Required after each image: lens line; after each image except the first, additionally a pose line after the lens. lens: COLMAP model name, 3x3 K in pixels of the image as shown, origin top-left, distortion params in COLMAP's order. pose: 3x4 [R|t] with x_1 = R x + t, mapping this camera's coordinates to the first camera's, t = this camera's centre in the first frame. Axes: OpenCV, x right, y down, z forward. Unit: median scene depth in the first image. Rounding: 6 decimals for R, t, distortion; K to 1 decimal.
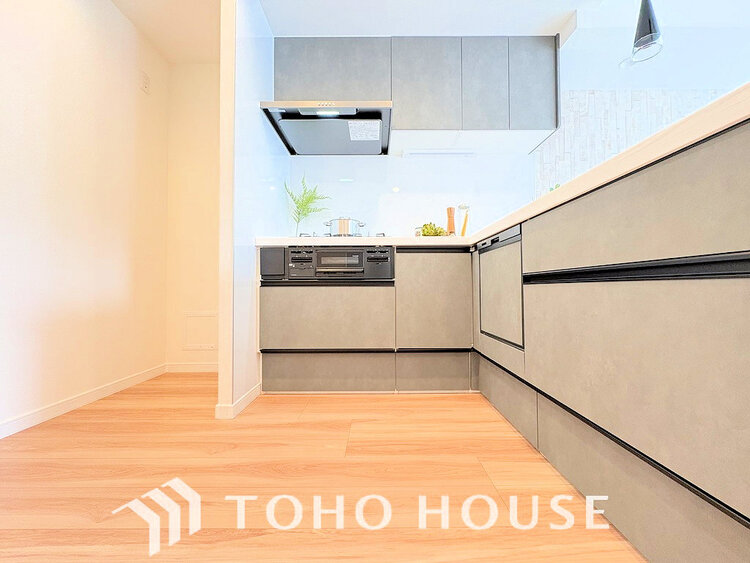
lens RADIAL K [[299.6, 0, 375.1], [0, 299.6, 283.6], [0, 0, 1]] dist [0.001387, 0.000194]
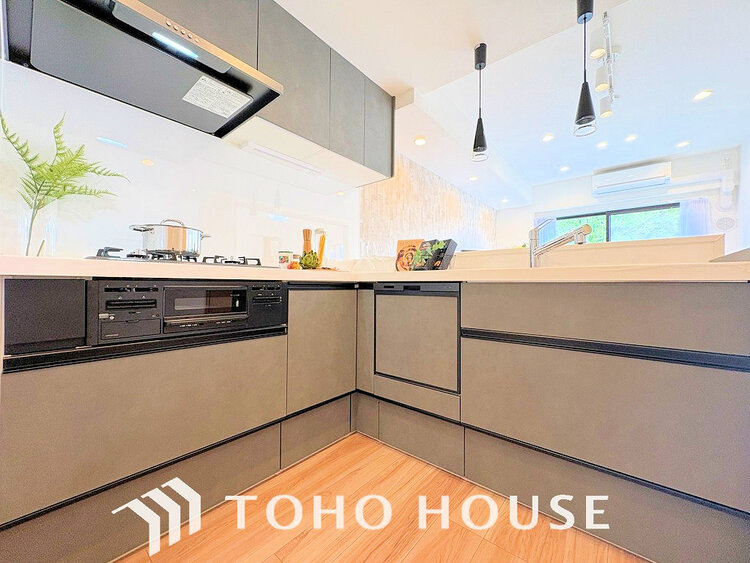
lens RADIAL K [[299.6, 0, 375.5], [0, 299.6, 283.5], [0, 0, 1]] dist [0.001387, 0.000194]
pose [[0.639947, 0.010719, 0.768344, -0.372402], [-0.020821, 0.999777, 0.003394, -0.126014], [-0.768137, -0.018170, 0.640028, 0.343341]]
